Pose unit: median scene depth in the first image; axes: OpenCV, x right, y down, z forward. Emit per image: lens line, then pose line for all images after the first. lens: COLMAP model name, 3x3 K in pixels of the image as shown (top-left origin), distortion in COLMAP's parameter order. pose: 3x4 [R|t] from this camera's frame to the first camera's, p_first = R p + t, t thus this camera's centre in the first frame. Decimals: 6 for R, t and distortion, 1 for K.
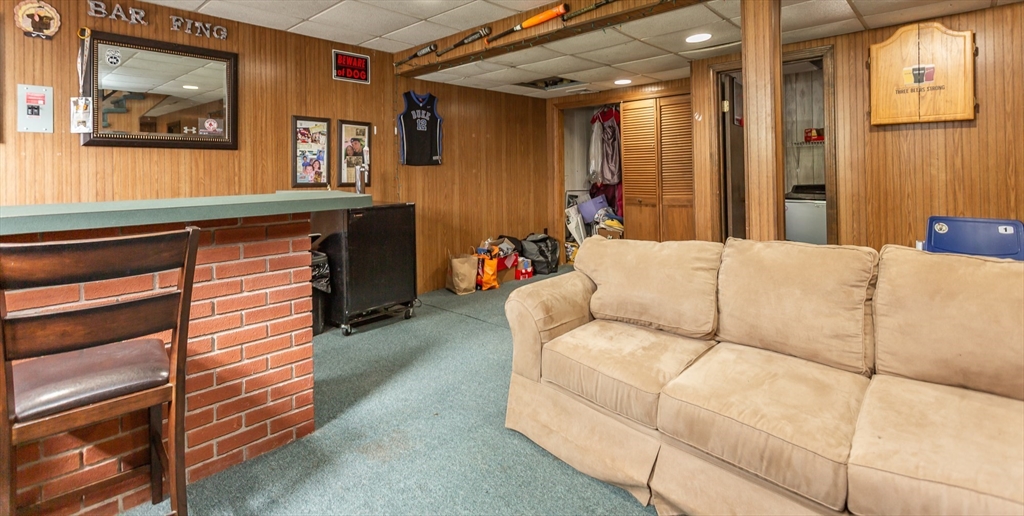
lens RADIAL K [[494.7, 0, 517.5], [0, 494.7, 167.8], [0, 0, 1]] dist [0.001136, 0.001298]
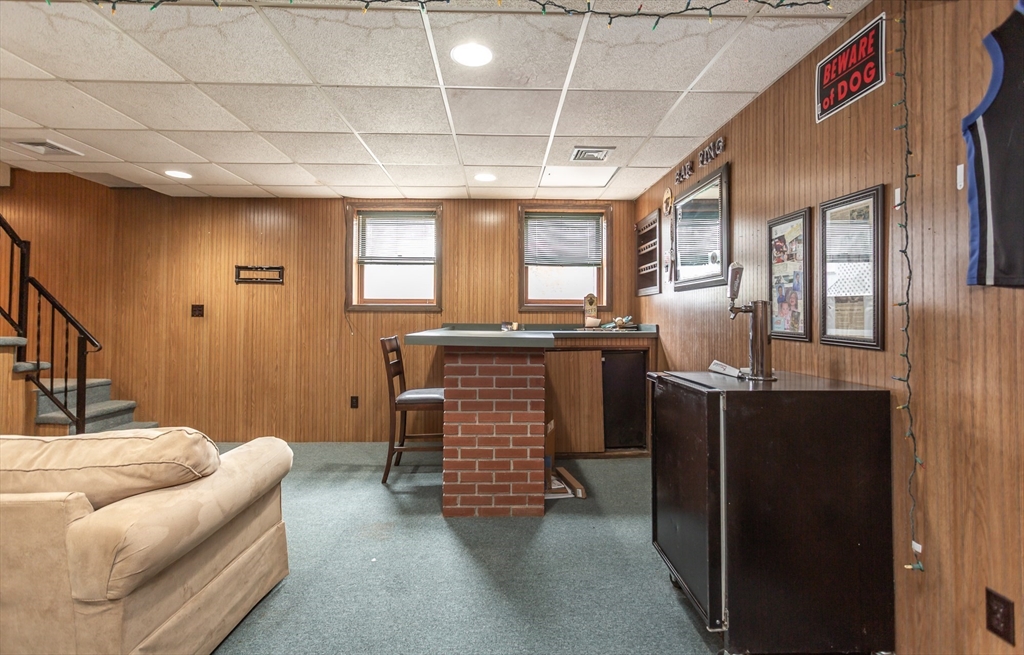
lens RADIAL K [[486.1, 0, 517.9], [0, 486.1, 310.5], [0, 0, 1]] dist [0.001662, 0.000086]
pose [[-0.722781, 0.007387, -0.691037, 0.181715], [0.016791, 0.999835, -0.006873, 0.004413], [0.690873, -0.016571, -0.722786, 1.165491]]
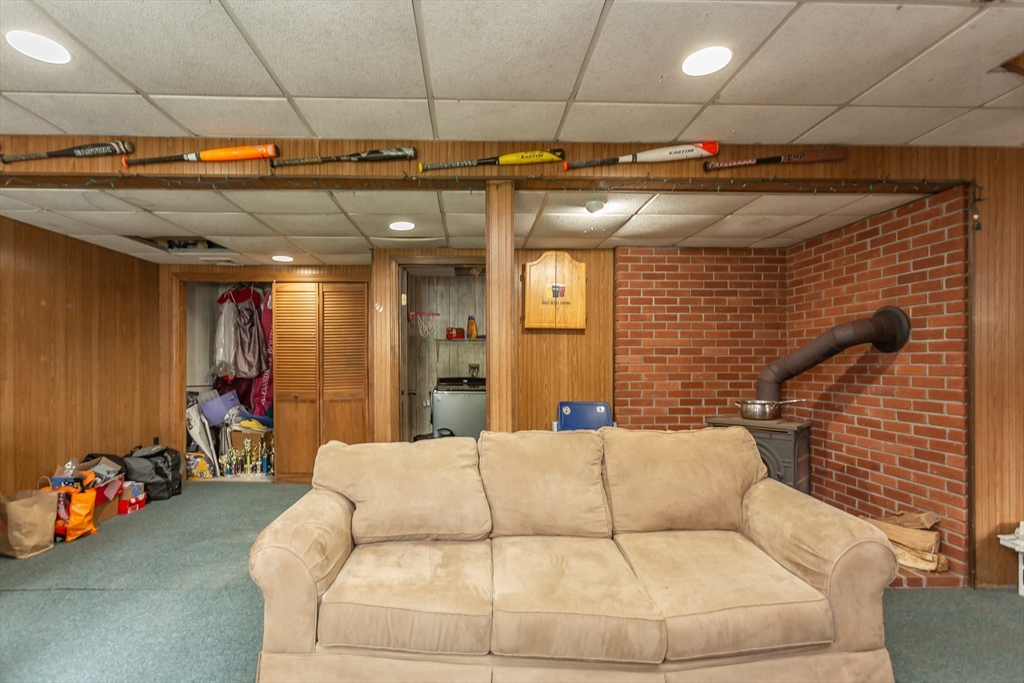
lens RADIAL K [[493.0, 0, 496.5], [0, 493.0, 361.1], [0, 0, 1]] dist [0.000556, 0.003266]
pose [[0.709195, 0.019032, 0.704756, -0.160176], [-0.020014, 0.999776, -0.006859, 0.003251], [-0.704728, -0.009241, 0.709417, 0.169834]]
